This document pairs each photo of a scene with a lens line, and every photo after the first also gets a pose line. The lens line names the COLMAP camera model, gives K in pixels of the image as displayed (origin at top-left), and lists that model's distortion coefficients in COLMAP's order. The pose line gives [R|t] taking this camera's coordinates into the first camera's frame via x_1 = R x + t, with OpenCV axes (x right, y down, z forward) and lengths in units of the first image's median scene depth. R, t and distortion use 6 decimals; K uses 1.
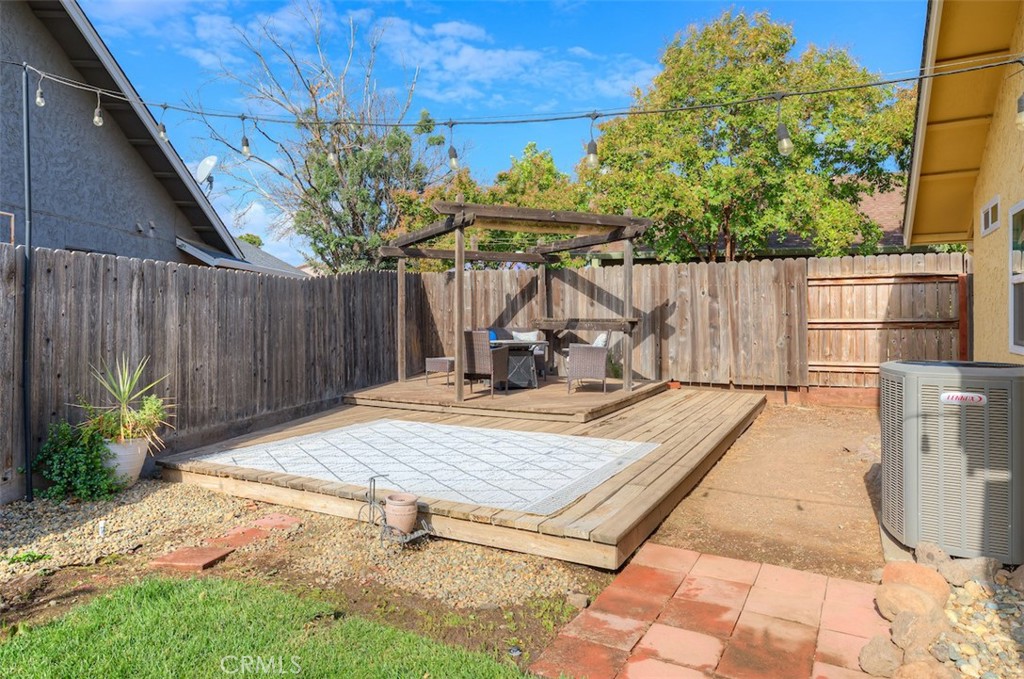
lens RADIAL K [[599.4, 0, 511.2], [0, 599.4, 324.6], [0, 0, 1]] dist [0.003210, 0.001231]
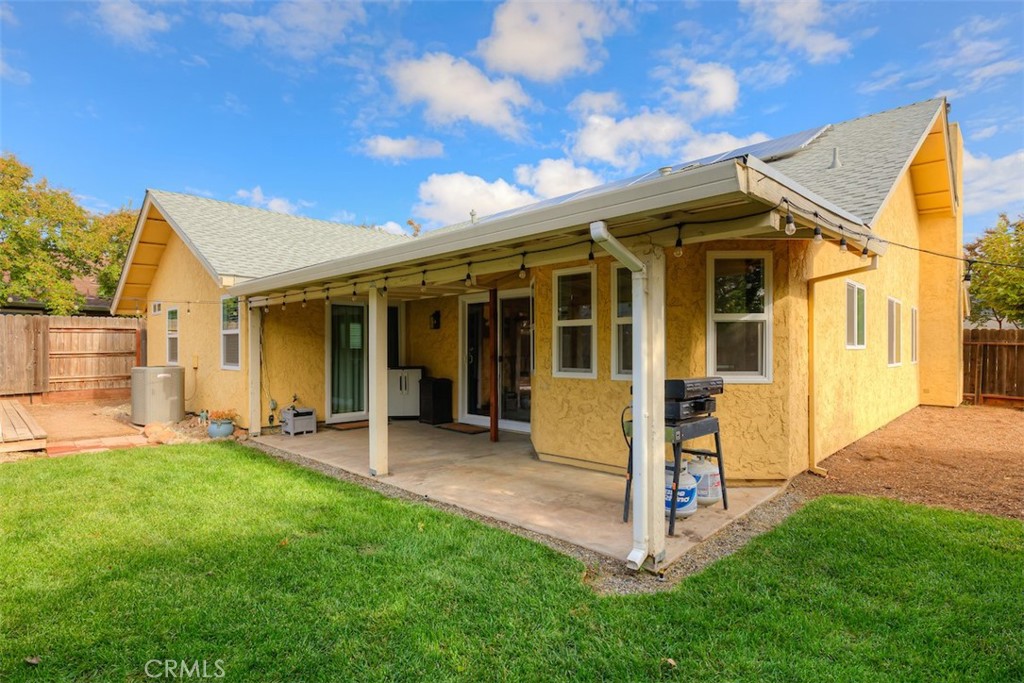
lens RADIAL K [[478.7, 0, 512.0], [0, 478.7, 341.5], [0, 0, 1]] dist [0.000422, 0.000109]
pose [[0.204345, 0.013526, 0.978806, -0.556251], [0.009534, 0.999830, -0.015807, -0.004485], [-0.978853, 0.012562, 0.204181, -0.547226]]
